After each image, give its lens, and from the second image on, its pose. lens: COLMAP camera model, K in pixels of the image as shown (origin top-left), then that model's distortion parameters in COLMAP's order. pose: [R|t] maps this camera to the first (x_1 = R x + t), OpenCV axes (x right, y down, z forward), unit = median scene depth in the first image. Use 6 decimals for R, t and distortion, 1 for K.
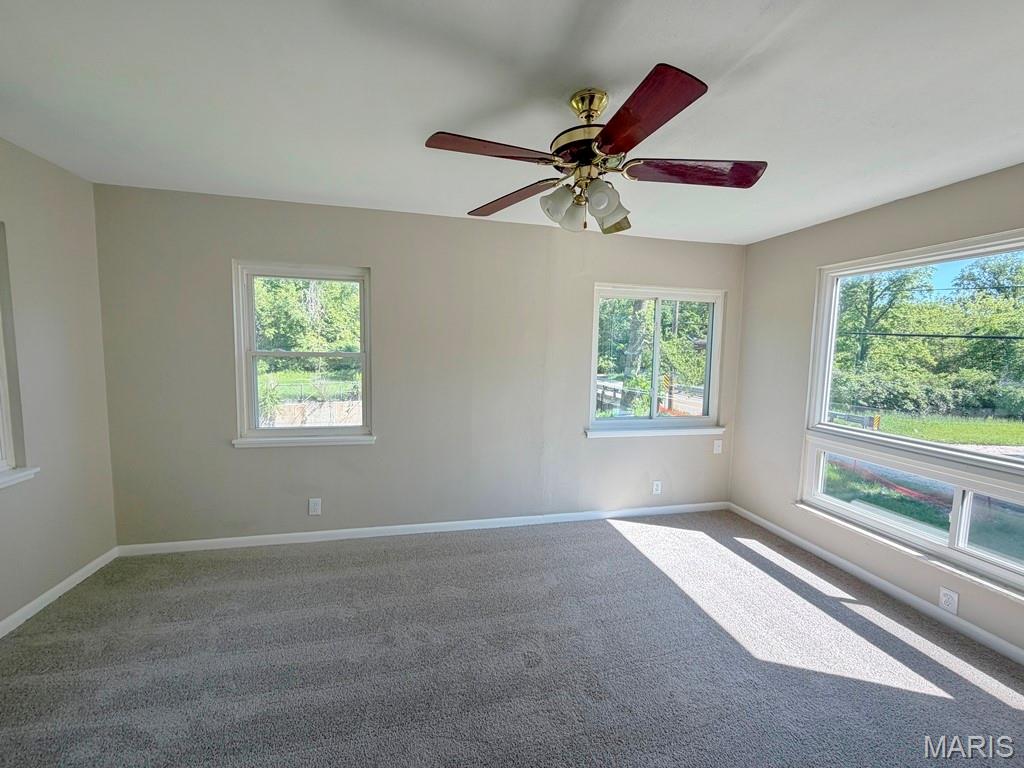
lens RADIAL K [[411.0, 0, 509.7], [0, 411.0, 384.3], [0, 0, 1]] dist [0.001002, -0.000123]
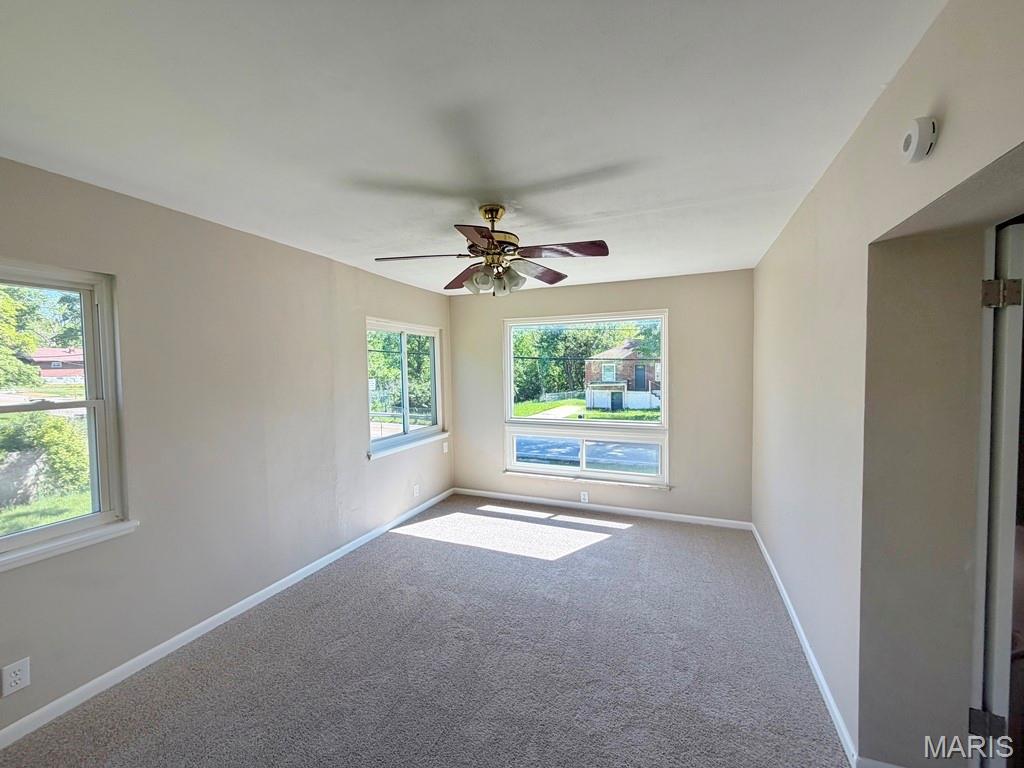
lens RADIAL K [[411.0, 0, 509.7], [0, 411.0, 384.3], [0, 0, 1]] dist [0.001002, -0.000123]
pose [[0.578437, -0.061703, 0.813390, -0.447427], [0.097900, 0.995179, 0.005872, -0.036436], [-0.809831, 0.076234, 0.581689, 0.069532]]
